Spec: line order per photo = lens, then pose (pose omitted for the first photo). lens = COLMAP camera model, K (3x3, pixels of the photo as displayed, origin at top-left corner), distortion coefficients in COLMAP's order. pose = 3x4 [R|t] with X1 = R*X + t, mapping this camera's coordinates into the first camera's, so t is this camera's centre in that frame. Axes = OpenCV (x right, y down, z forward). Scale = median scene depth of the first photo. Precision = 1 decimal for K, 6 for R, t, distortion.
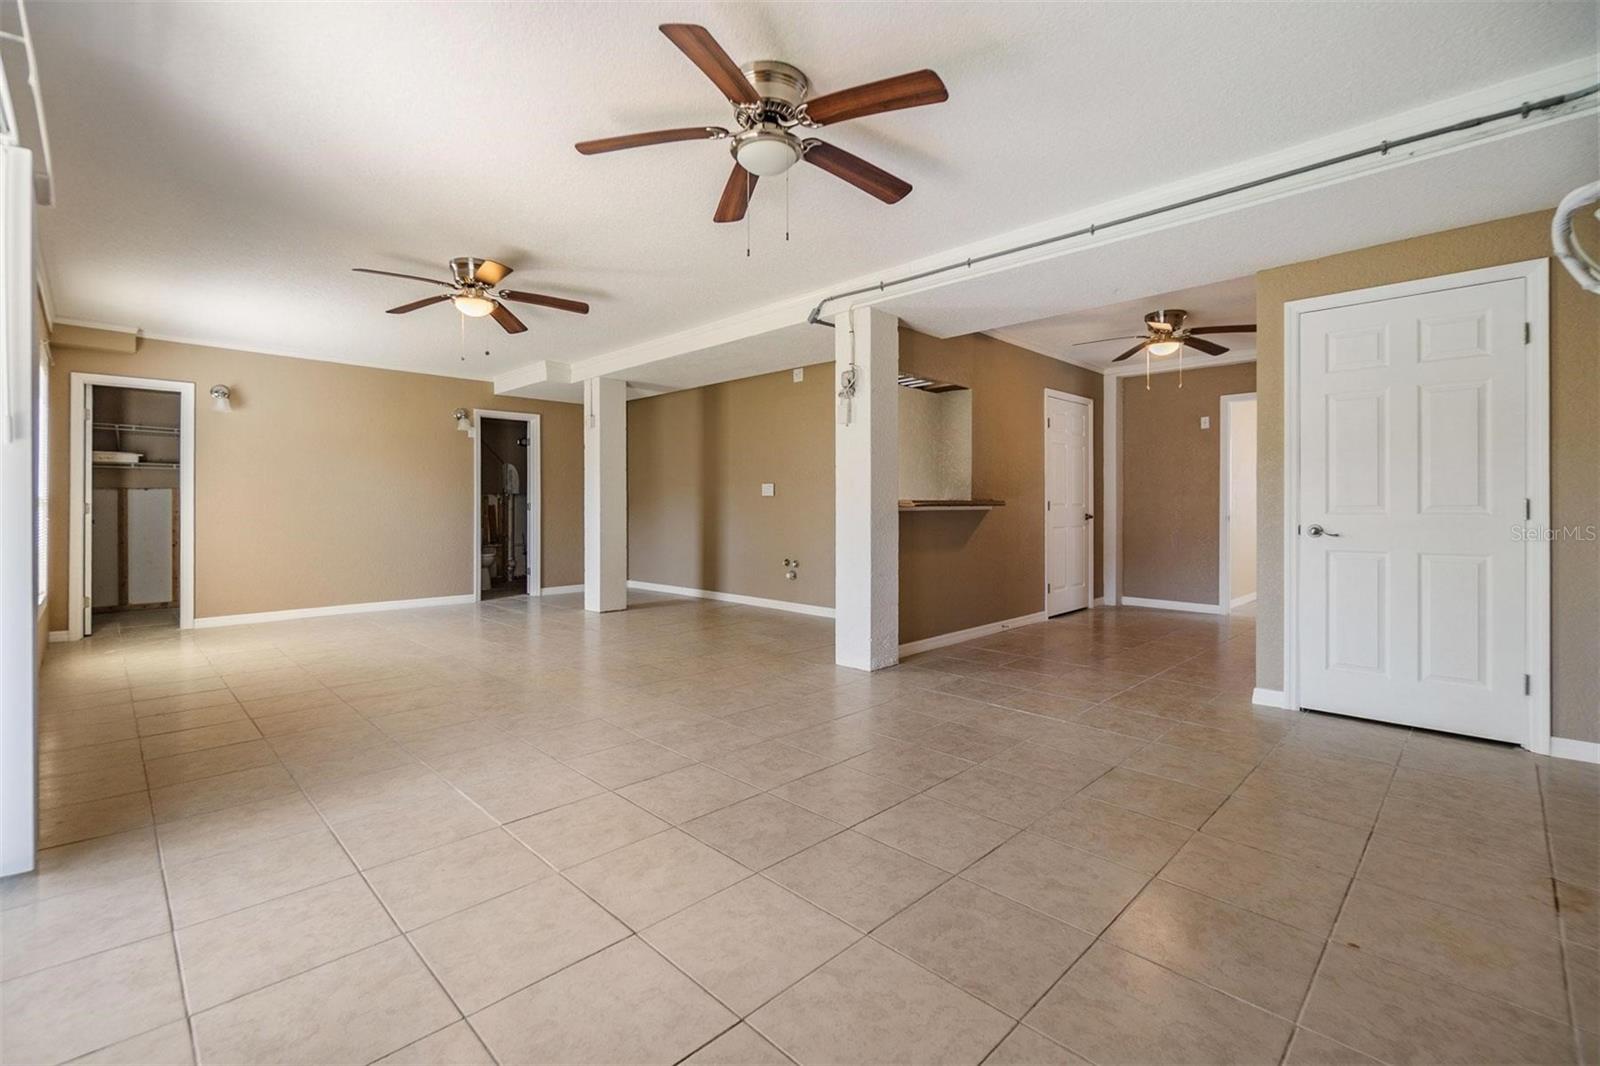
lens RADIAL K [[696.8, 0, 805.3], [0, 696.8, 527.2], [0, 0, 1]] dist [-0.004408, 0.000313]
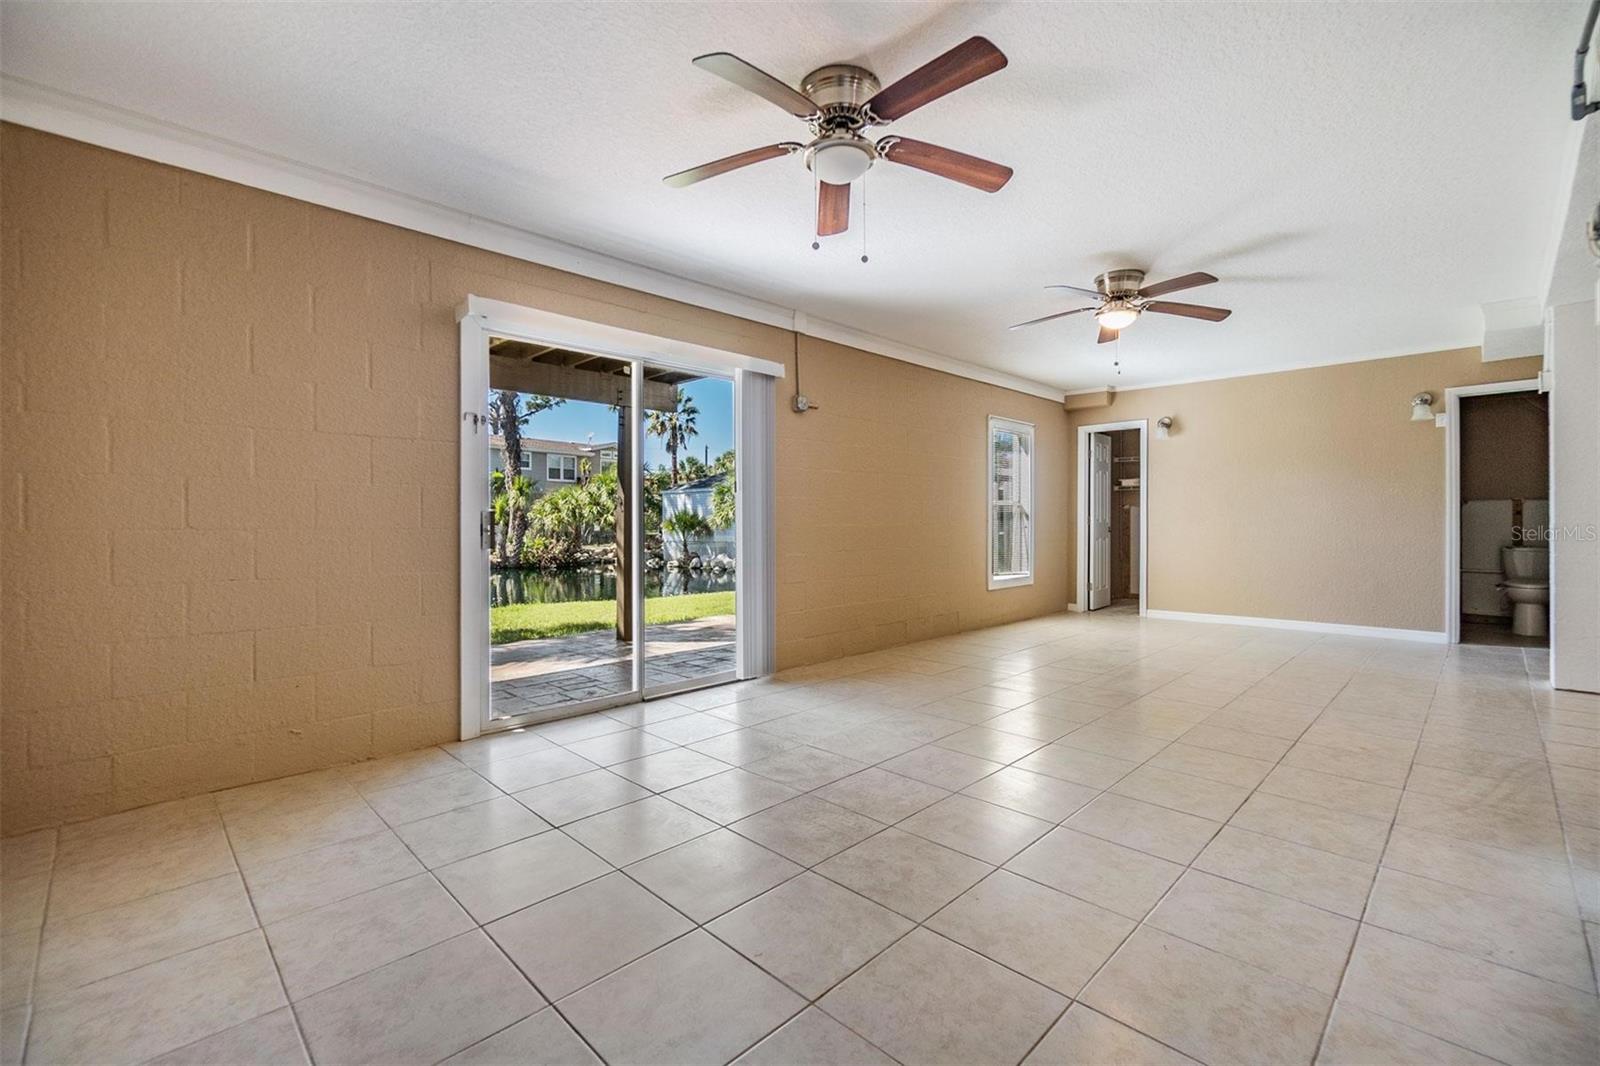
lens RADIAL K [[696.8, 0, 790.7], [0, 696.8, 538.3], [0, 0, 1]] dist [-0.004408, 0.000313]
pose [[-0.012973, 0.023729, -0.999634, 0.372349], [-0.025038, 0.999397, 0.024048, -0.008823], [0.999602, 0.025340, -0.012371, 0.376859]]
